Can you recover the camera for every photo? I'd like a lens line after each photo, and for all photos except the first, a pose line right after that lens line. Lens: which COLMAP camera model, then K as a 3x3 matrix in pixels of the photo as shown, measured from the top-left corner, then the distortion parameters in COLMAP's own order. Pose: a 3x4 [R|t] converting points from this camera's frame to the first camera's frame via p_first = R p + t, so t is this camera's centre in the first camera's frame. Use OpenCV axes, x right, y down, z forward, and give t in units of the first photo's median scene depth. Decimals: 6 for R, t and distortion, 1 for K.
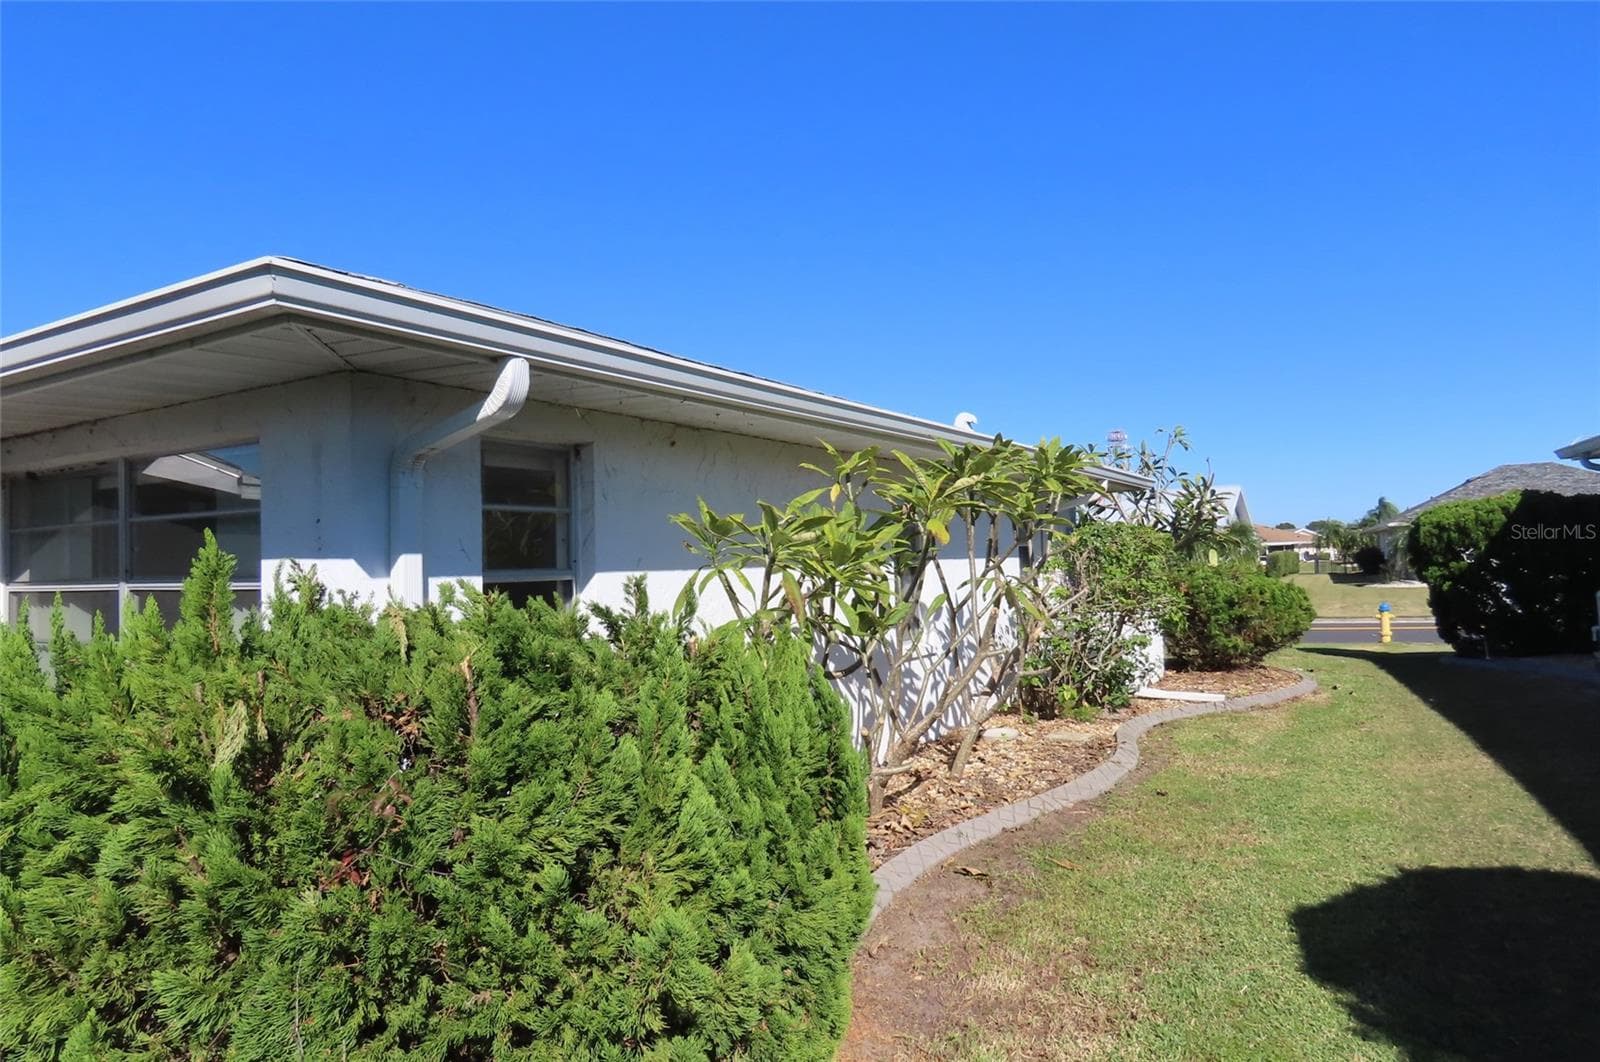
lens RADIAL K [[1023.2, 0, 800.0], [0, 1023.2, 531.0], [0, 0, 1]] dist [-0.000689, -0.016139]
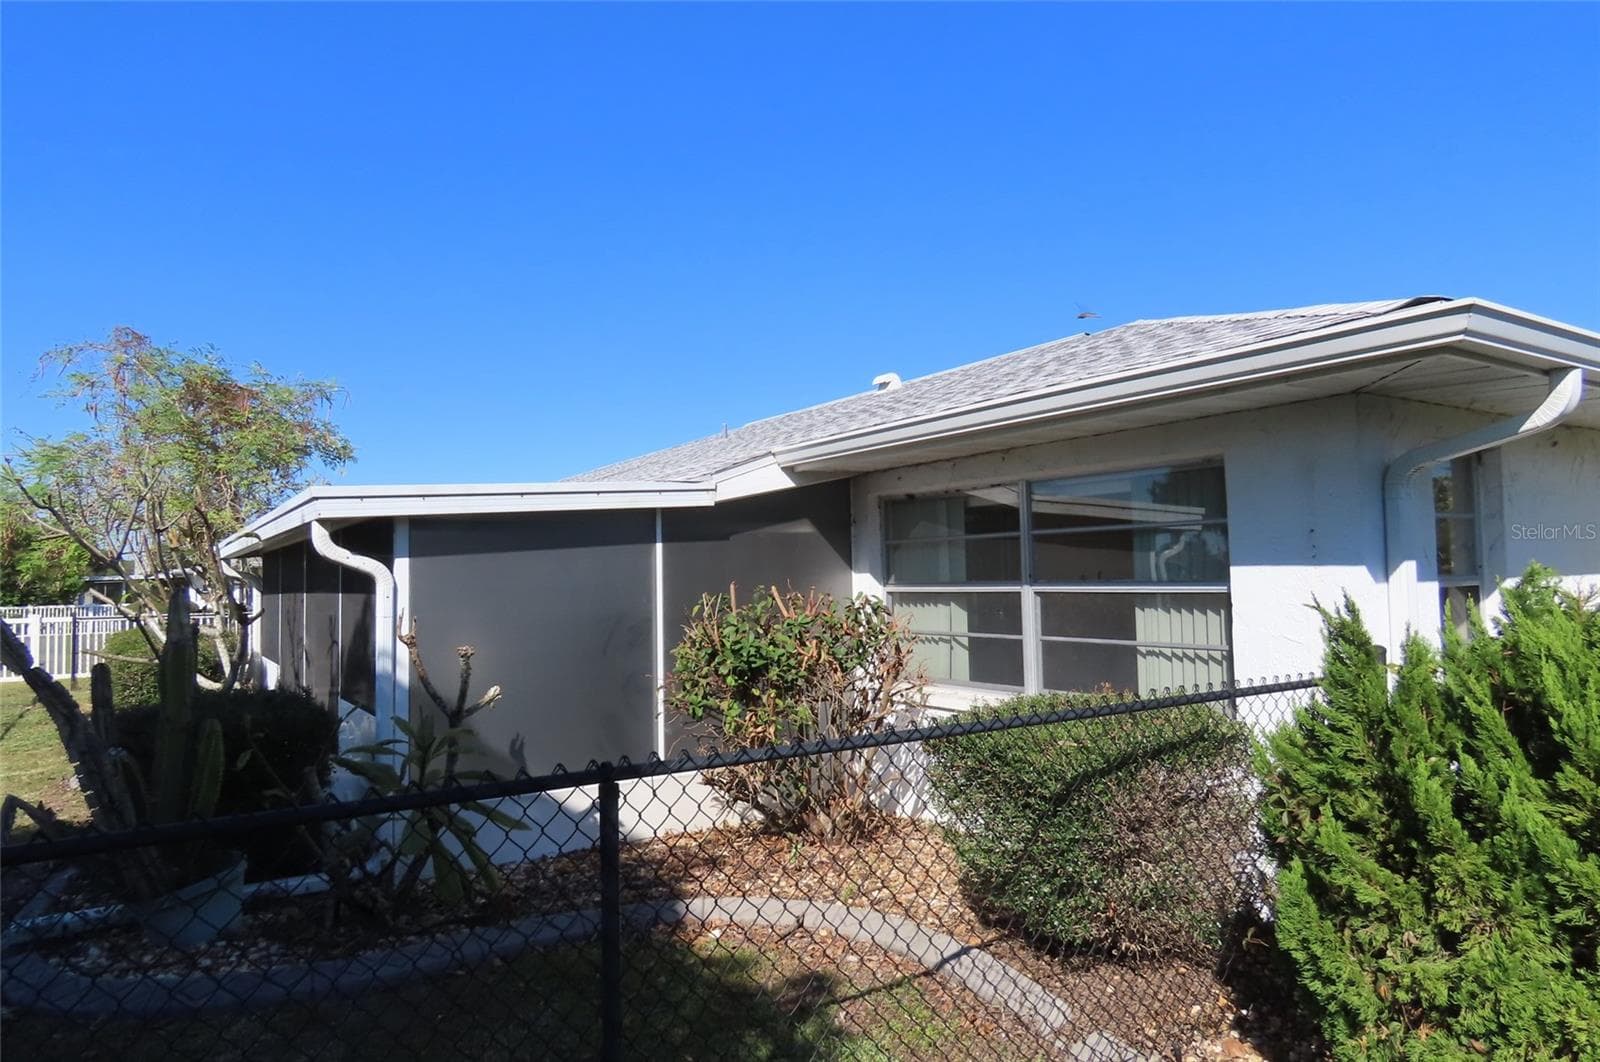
lens RADIAL K [[1023.2, 0, 800.0], [0, 1023.2, 531.0], [0, 0, 1]] dist [-0.000689, -0.016139]
pose [[0.906688, -0.015768, -0.421507, -0.401270], [0.014867, 0.999875, -0.005425, -0.010094], [0.421540, -0.001348, 0.906809, -0.177854]]
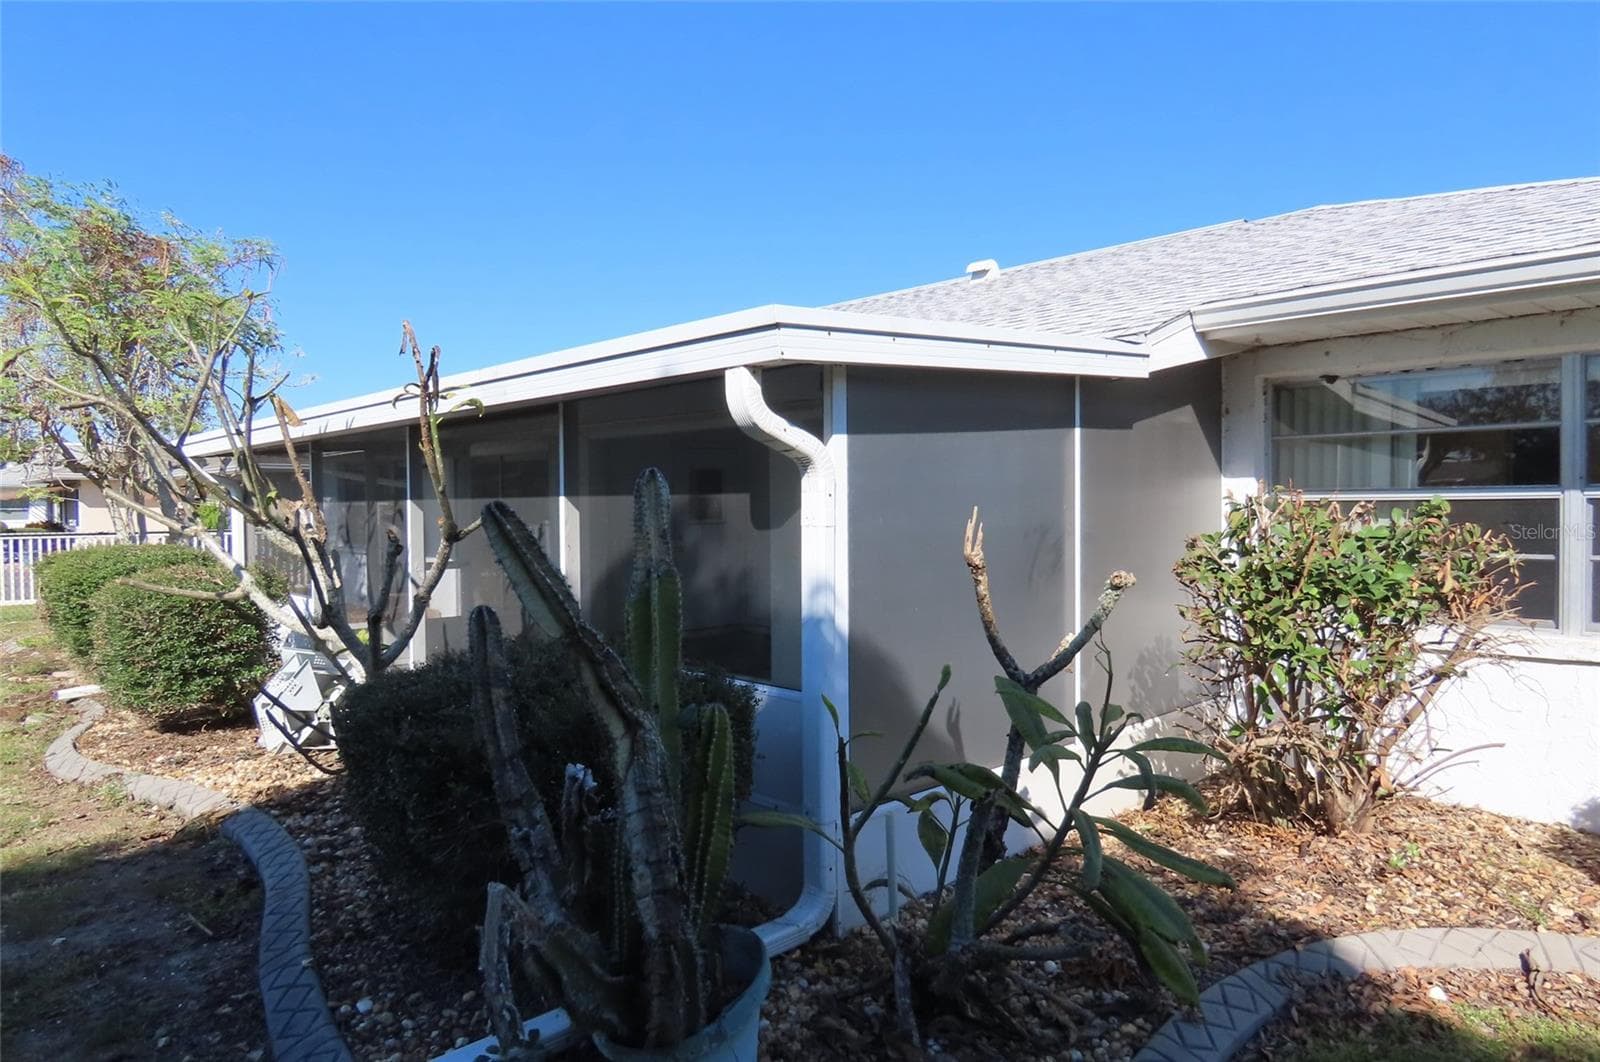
lens RADIAL K [[1023.2, 0, 800.0], [0, 1023.2, 531.0], [0, 0, 1]] dist [-0.000689, -0.016139]
pose [[0.967395, 0.019196, -0.252544, -1.060827], [-0.002583, 0.997820, 0.065949, 0.025699], [0.253259, -0.063146, 0.965335, -0.052817]]
